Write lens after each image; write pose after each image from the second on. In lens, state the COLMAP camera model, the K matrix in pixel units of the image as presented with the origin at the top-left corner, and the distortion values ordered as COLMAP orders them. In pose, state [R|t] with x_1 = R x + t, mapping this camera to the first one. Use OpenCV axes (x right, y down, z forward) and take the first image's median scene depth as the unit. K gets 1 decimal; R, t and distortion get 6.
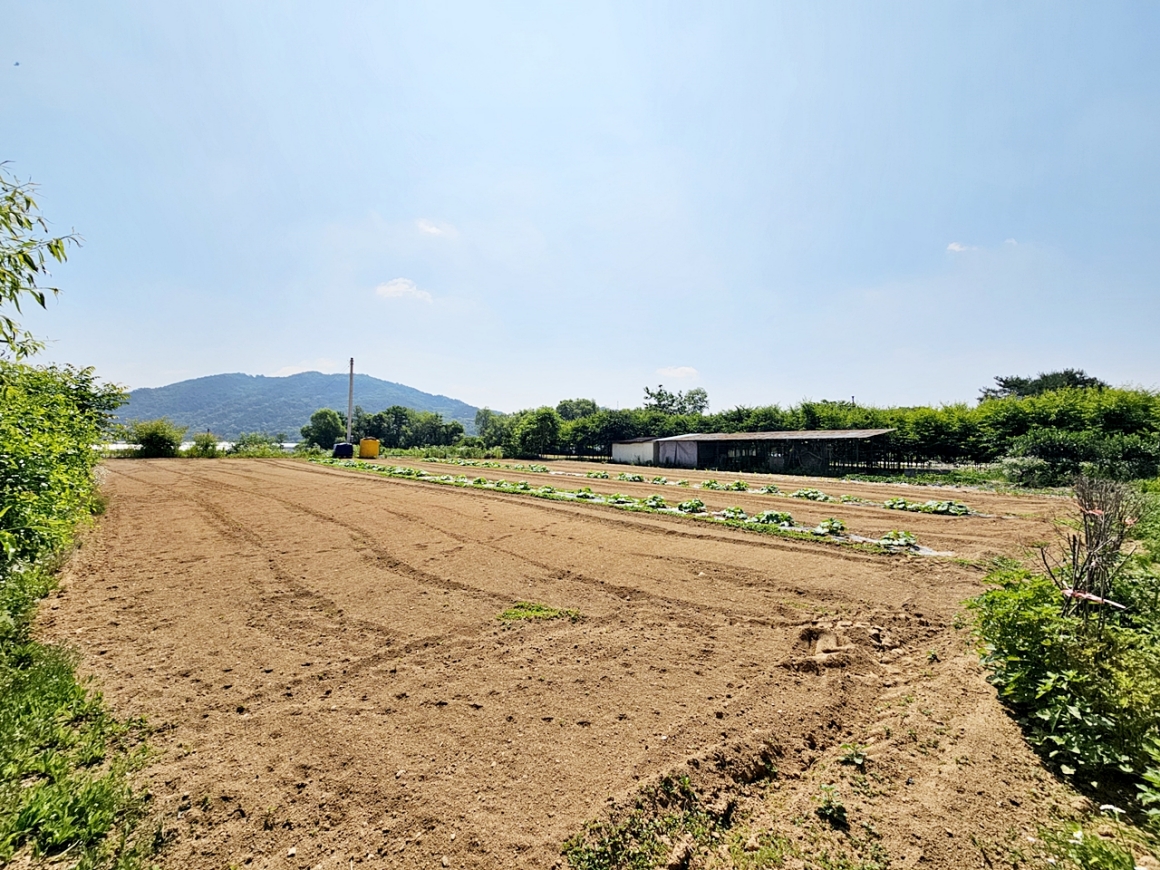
lens RADIAL K [[476.1, 0, 580.0], [0, 476.1, 435.0], [0, 0, 1]] dist [-0.000731, 0.001375]
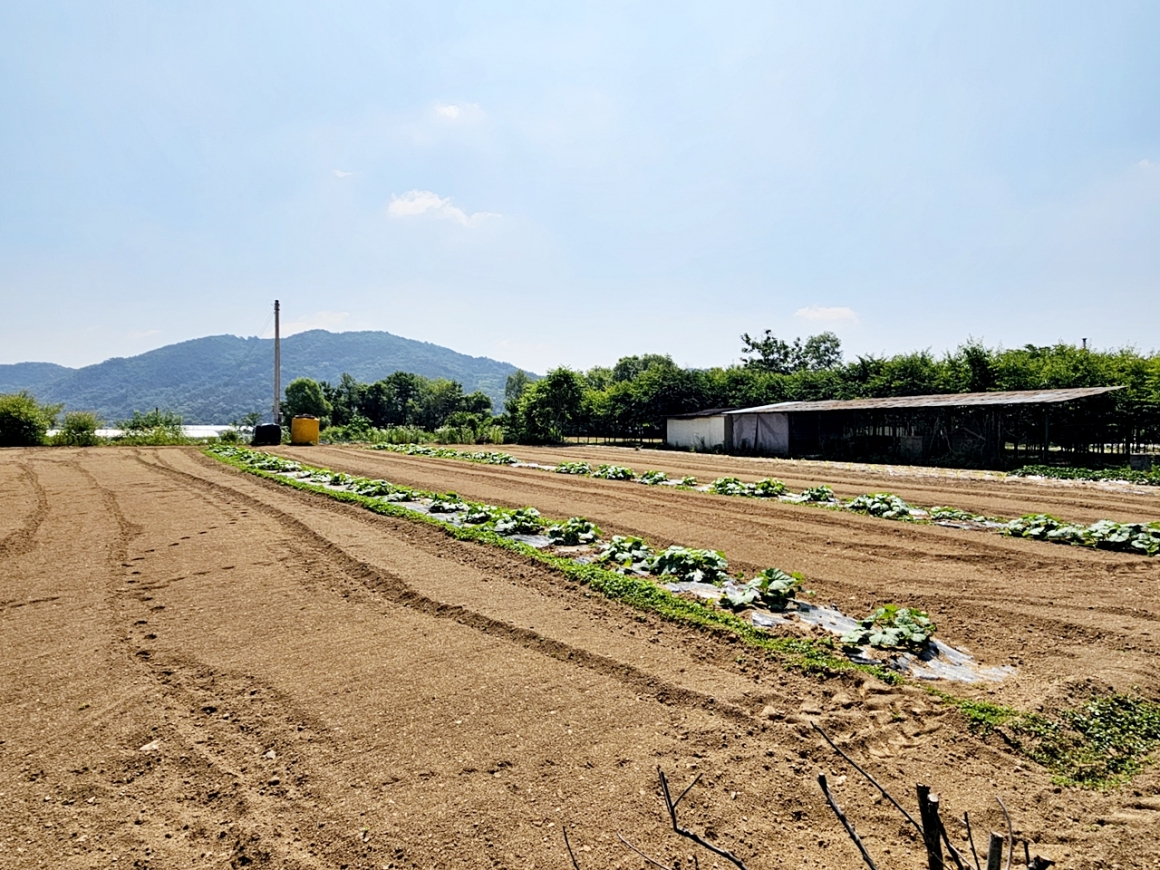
lens RADIAL K [[671.2, 0, 590.0], [0, 671.2, 442.9], [0, 0, 1]] dist [0.000117, 0.003166]
pose [[0.990998, -0.009011, -0.133577, 0.087696], [0.015557, 0.998724, 0.048048, 0.004749], [0.132973, -0.049693, 0.989873, 0.071365]]
